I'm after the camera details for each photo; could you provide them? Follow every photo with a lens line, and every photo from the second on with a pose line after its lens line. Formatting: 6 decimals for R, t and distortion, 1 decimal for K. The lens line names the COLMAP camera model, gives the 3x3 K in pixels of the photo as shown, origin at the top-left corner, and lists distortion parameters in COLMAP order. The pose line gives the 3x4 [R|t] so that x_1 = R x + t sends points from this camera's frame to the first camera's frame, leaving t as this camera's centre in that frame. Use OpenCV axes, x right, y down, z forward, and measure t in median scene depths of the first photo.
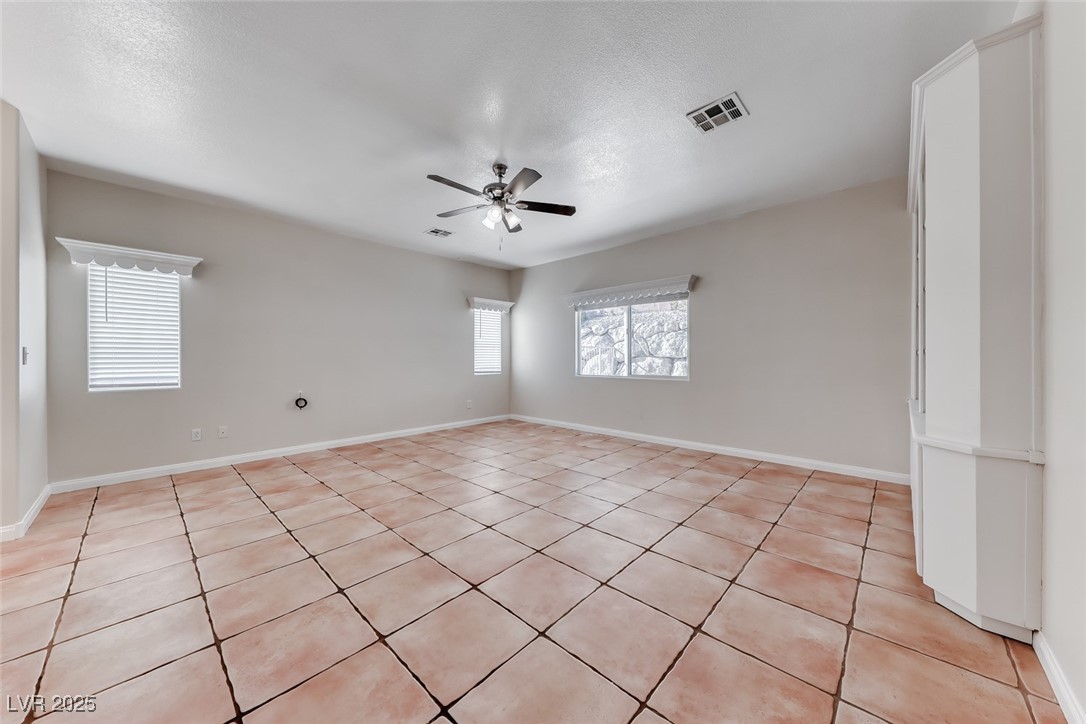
lens RADIAL K [[372.5, 0, 538.2], [0, 372.5, 358.5], [0, 0, 1]] dist [0.014489, -0.005404]
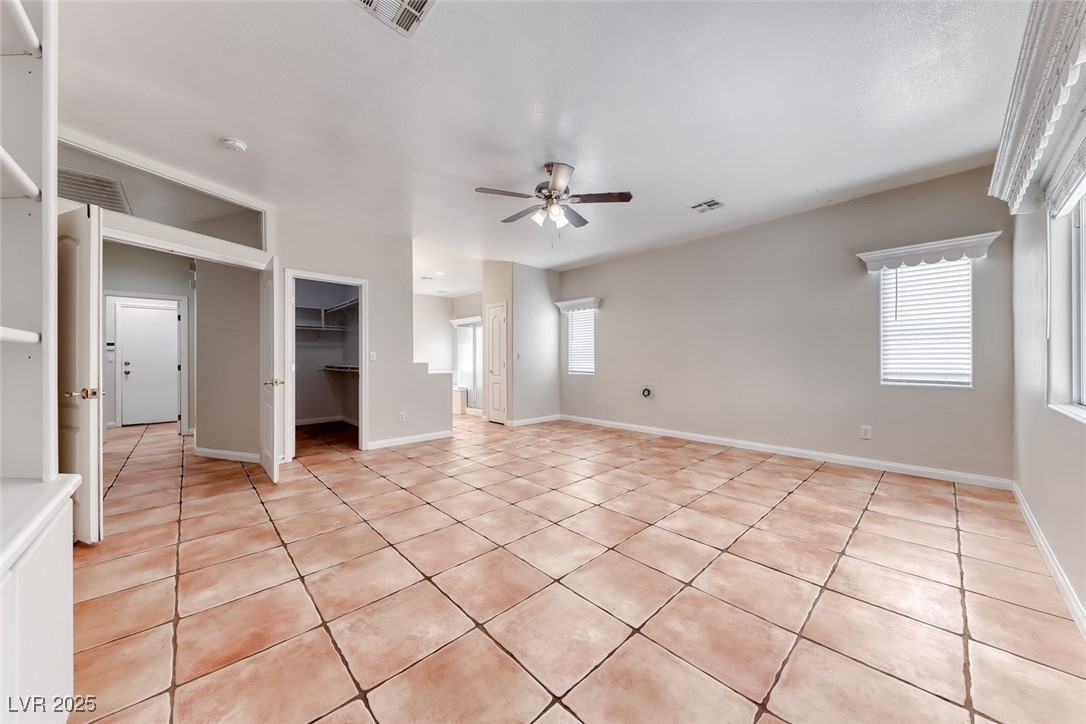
lens RADIAL K [[372.5, 0, 552.4], [0, 372.5, 359.7], [0, 0, 1]] dist [0.014489, -0.005404]
pose [[-0.034321, 0.008177, -0.999377, 1.104755], [0.001878, 0.999965, 0.008117, -0.004142], [0.999409, -0.001598, -0.034336, 1.256120]]
